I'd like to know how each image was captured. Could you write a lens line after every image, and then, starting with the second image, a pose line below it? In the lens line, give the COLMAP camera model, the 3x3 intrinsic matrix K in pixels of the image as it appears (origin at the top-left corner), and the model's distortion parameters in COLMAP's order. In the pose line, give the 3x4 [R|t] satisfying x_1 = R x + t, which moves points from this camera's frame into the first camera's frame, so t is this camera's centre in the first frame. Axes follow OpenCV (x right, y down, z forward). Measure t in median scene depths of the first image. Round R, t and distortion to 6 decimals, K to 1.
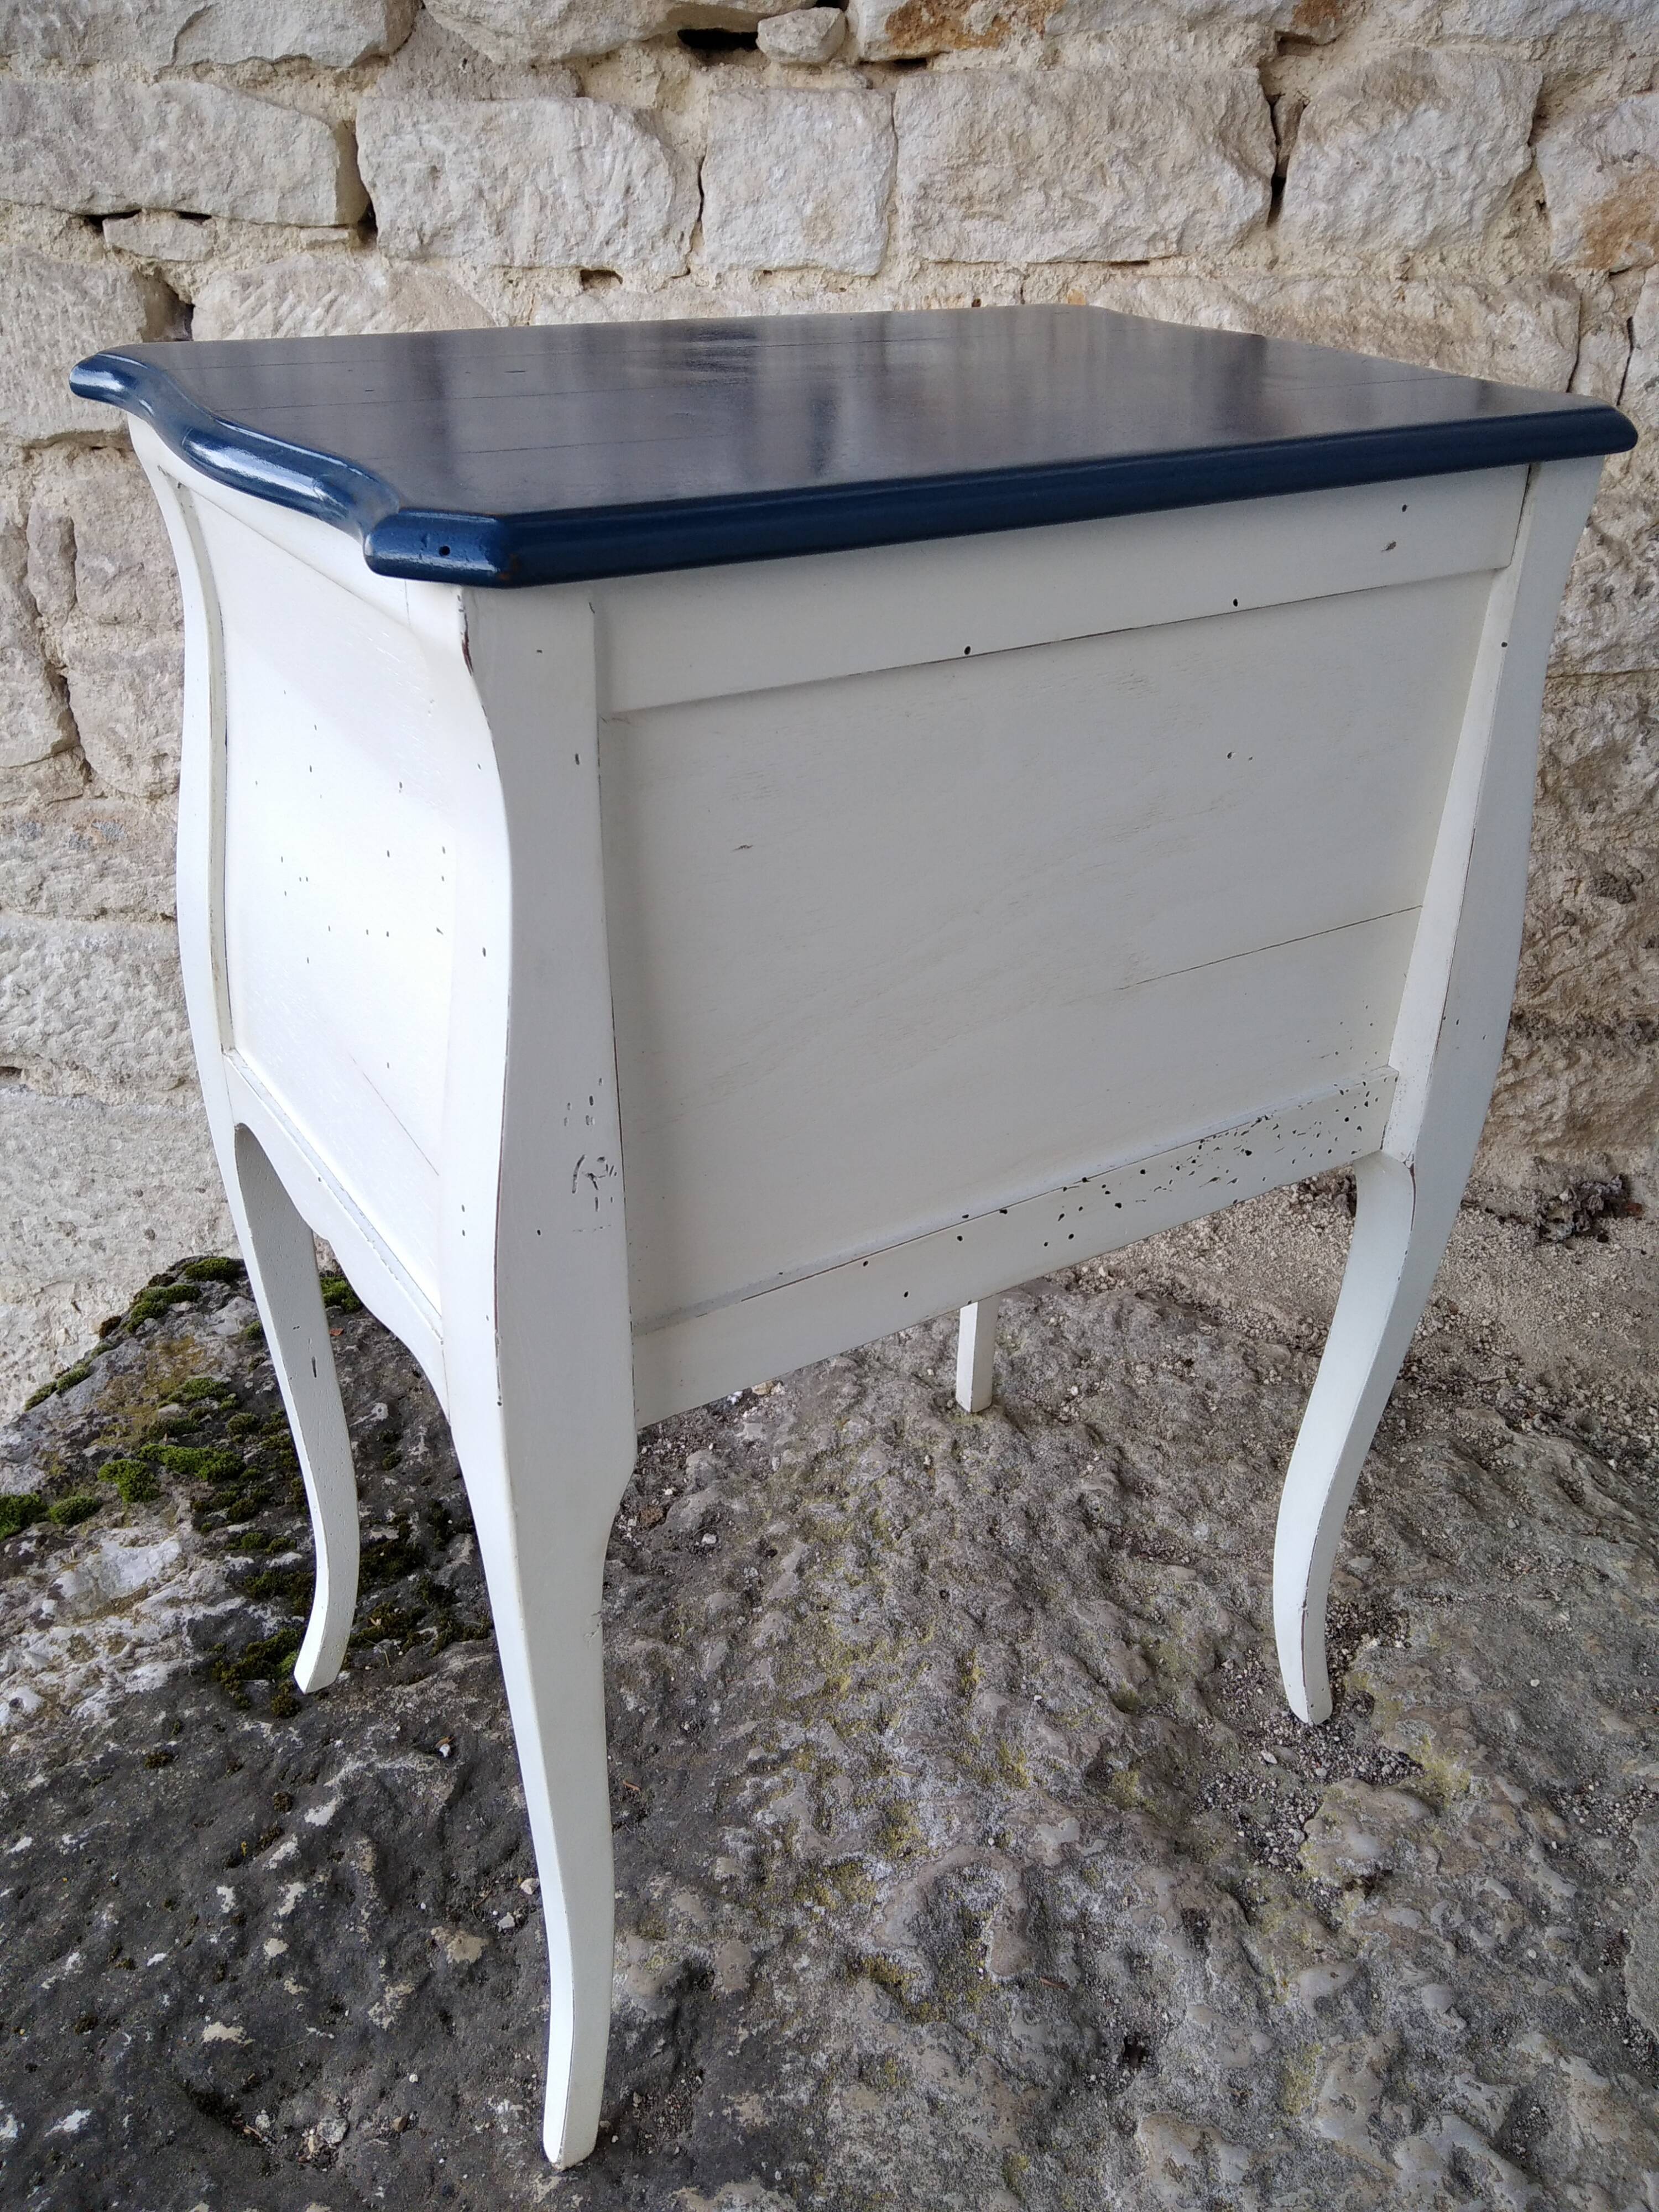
lens RADIAL K [[1816.9, 0, 833.7], [0, 1816.9, 1104.8], [0, 0, 1]] dist [0.066845, -0.114947]
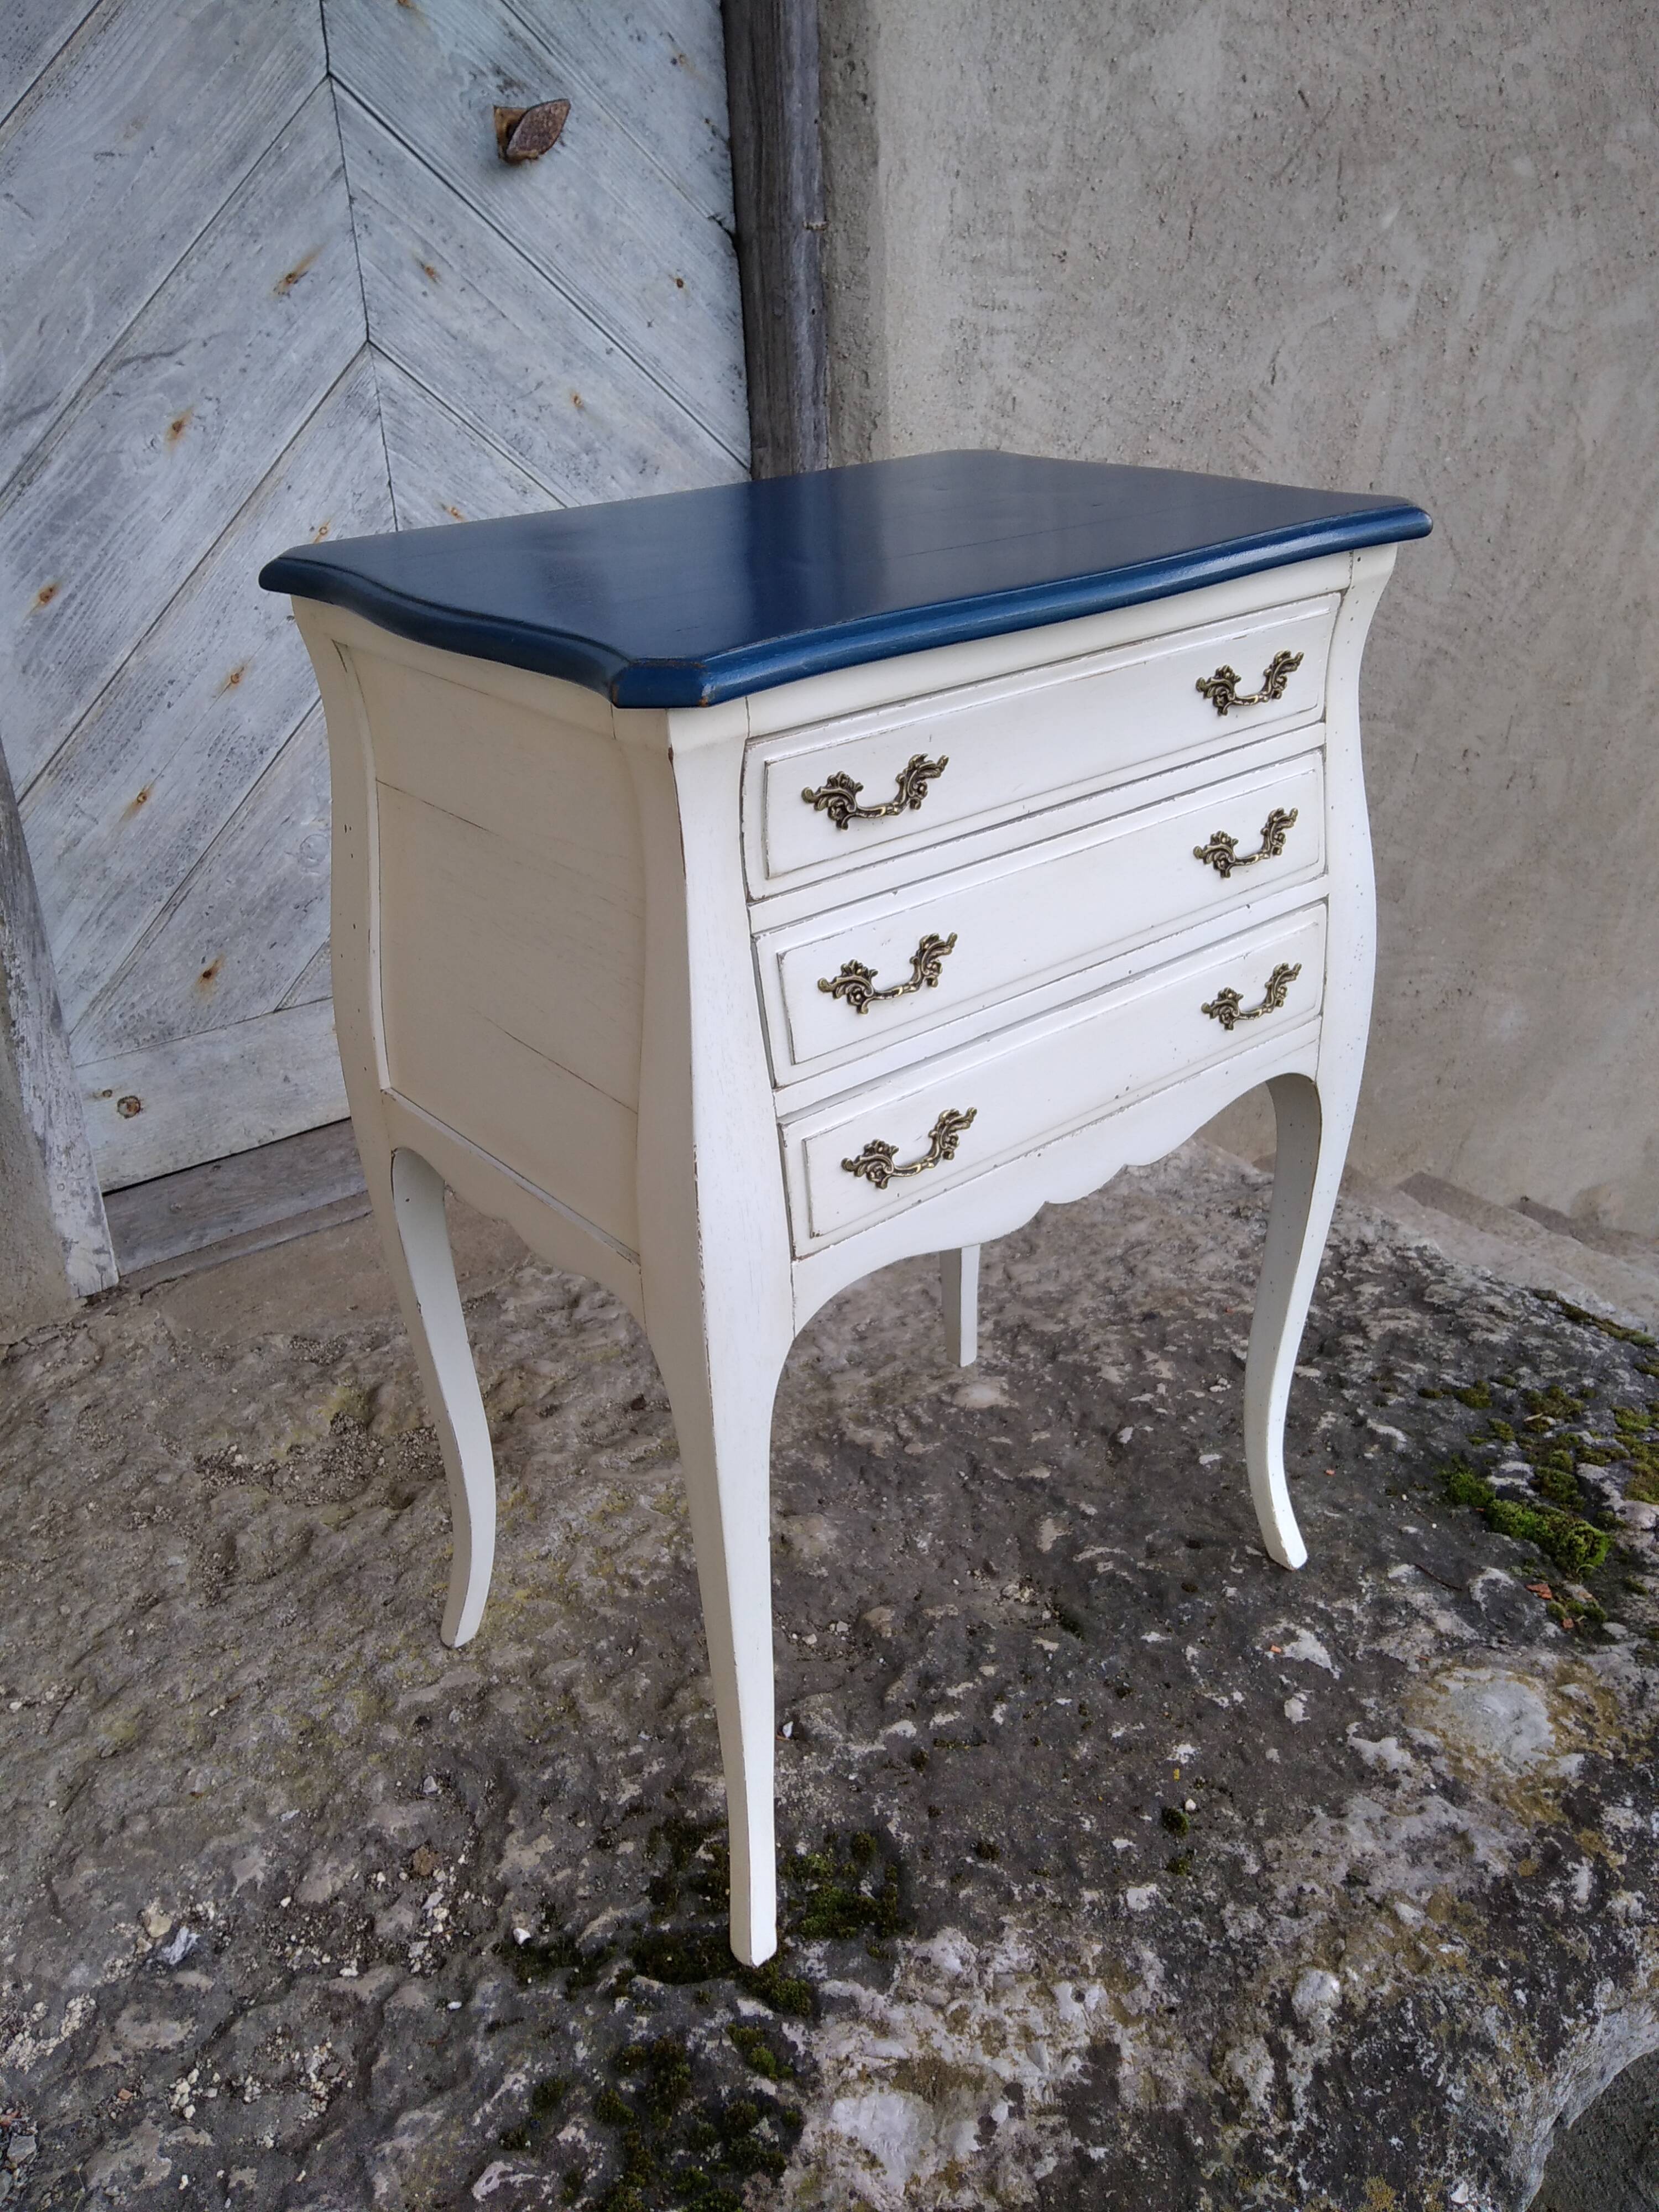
lens RADIAL K [[1816.9, 0, 830.6], [0, 1816.9, 1104.0], [0, 0, 1]] dist [0.066845, -0.114947]
pose [[-0.724105, -0.246793, 0.644022, -0.783187], [0.355146, 0.667044, 0.654922, -0.578200], [-0.591222, 0.702955, -0.395363, 1.049044]]
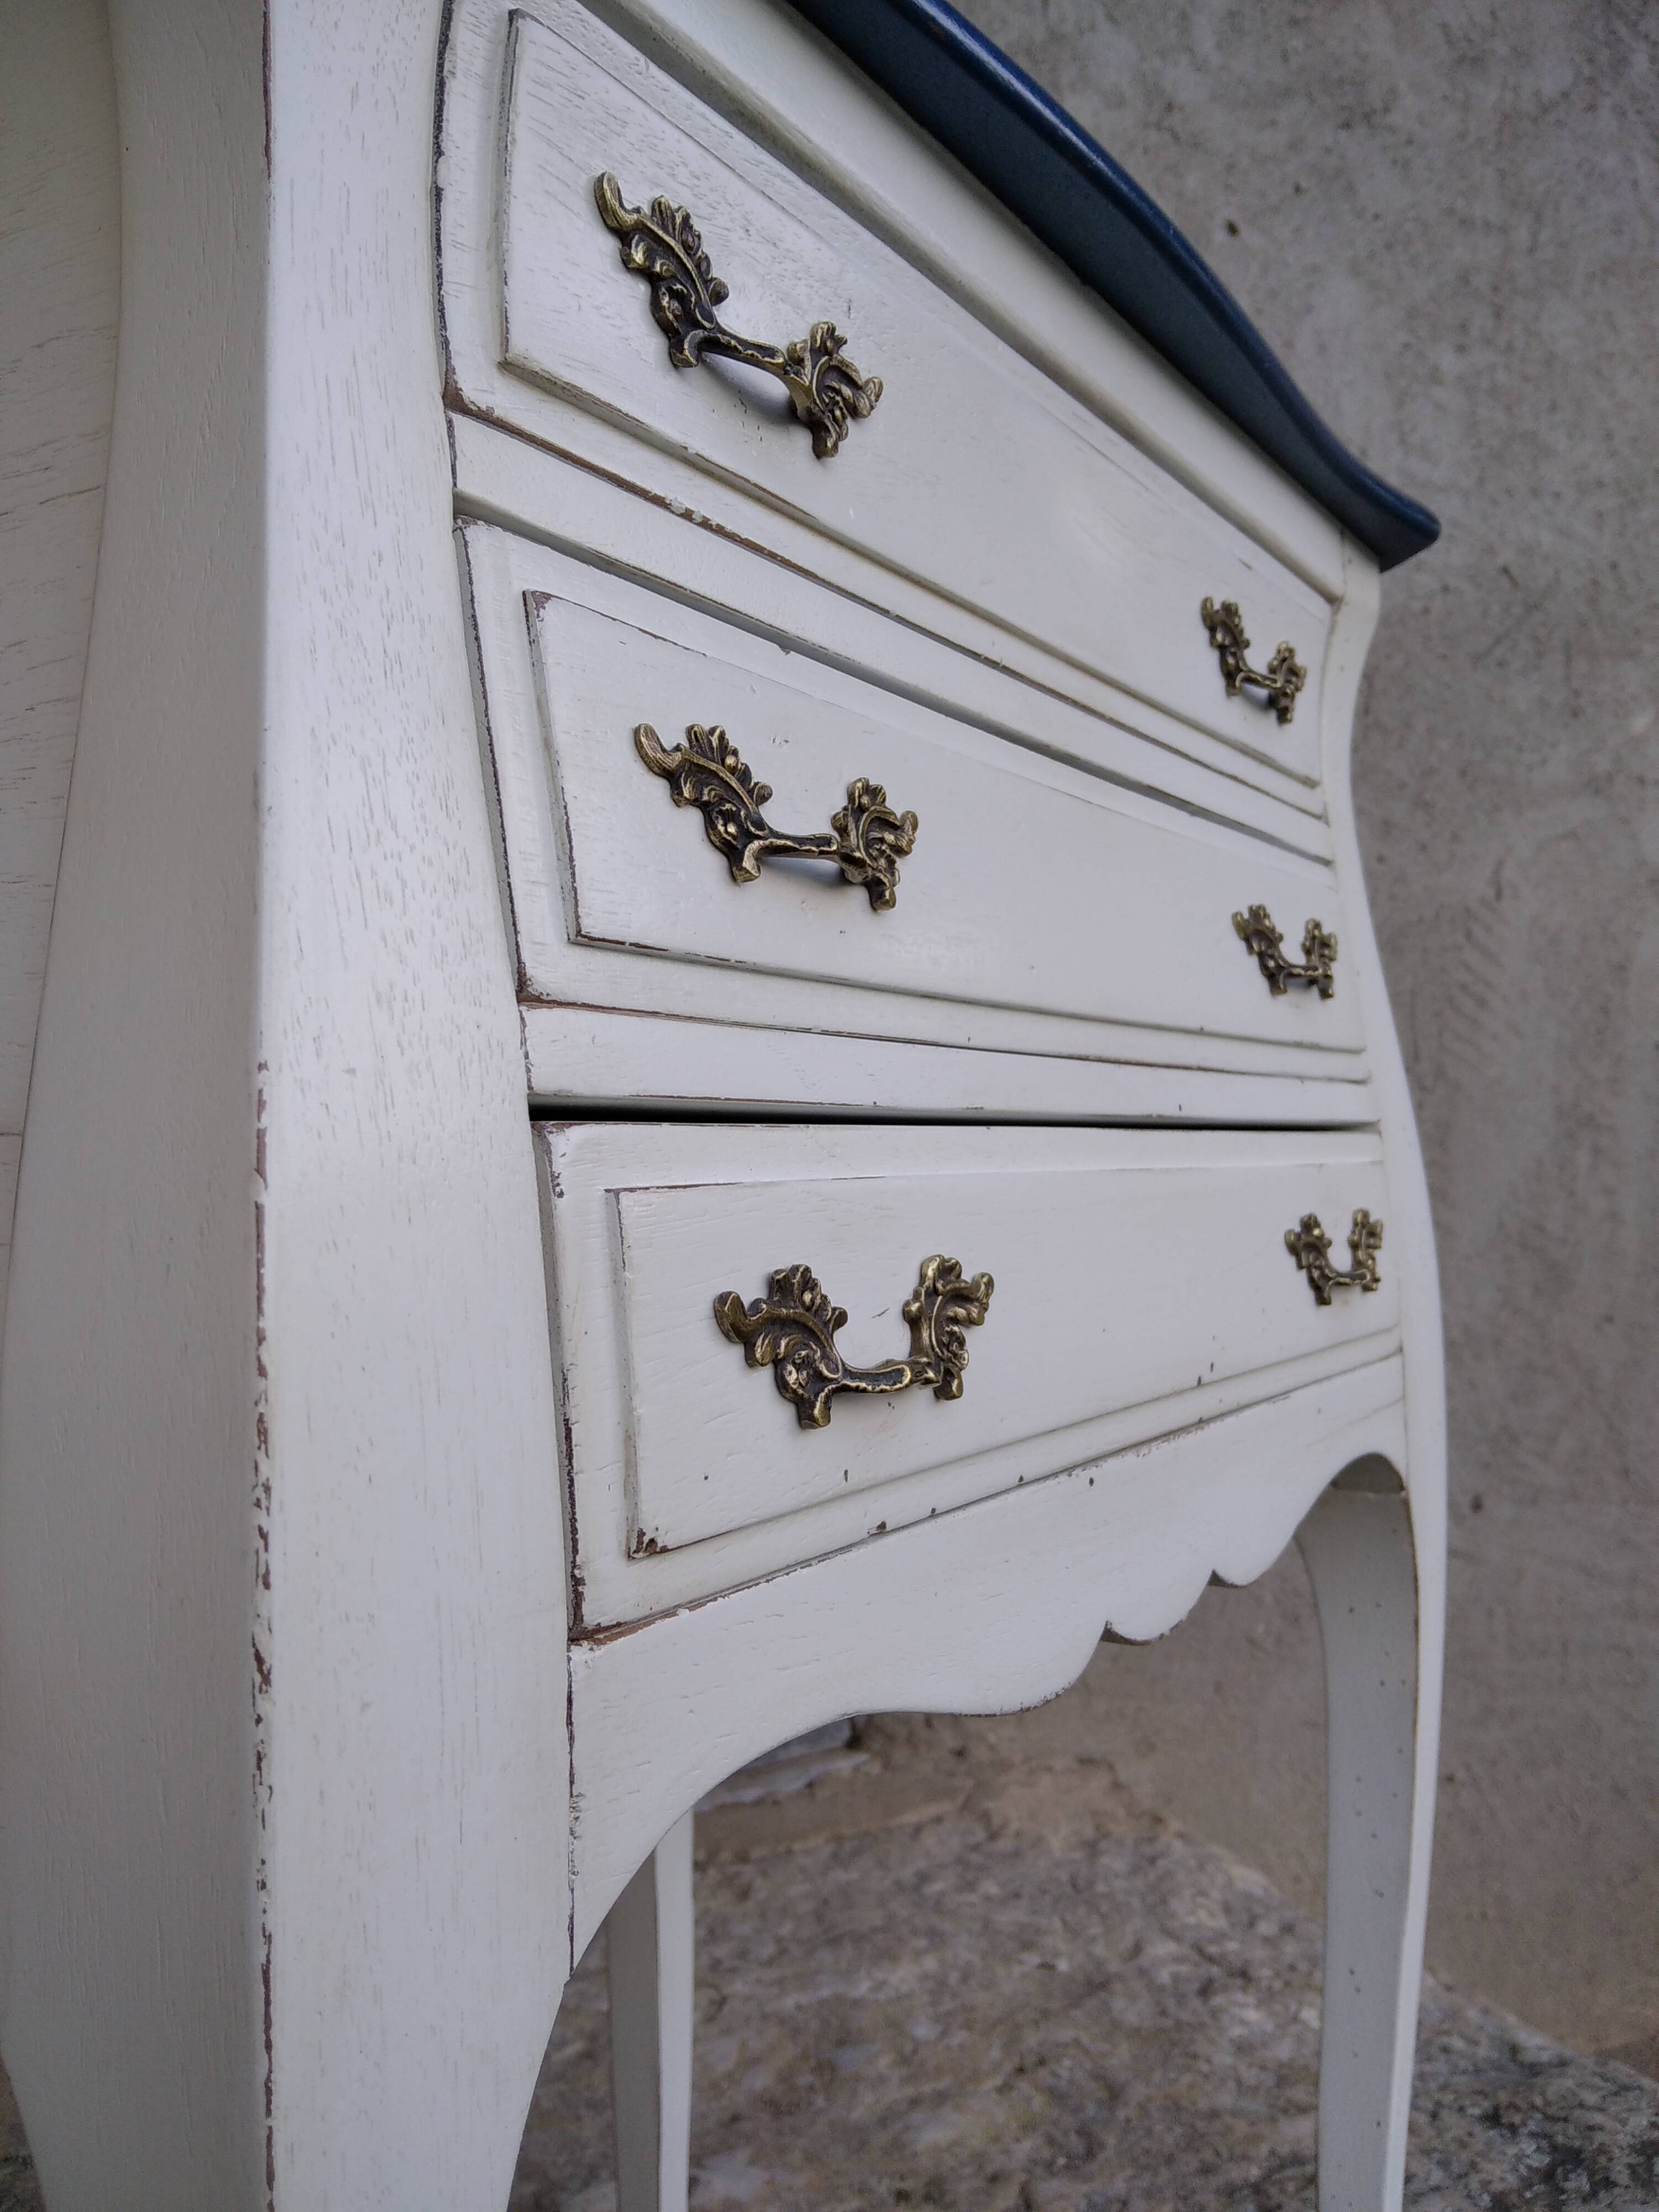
lens RADIAL K [[1816.9, 0, 831.0], [0, 1816.9, 1101.9], [0, 0, 1]] dist [0.066845, -0.114947]
pose [[-0.582997, 0.050918, 0.810877, -0.572878], [0.396845, 0.888728, 0.229514, -0.086747], [-0.708963, 0.455598, -0.538332, 0.740659]]
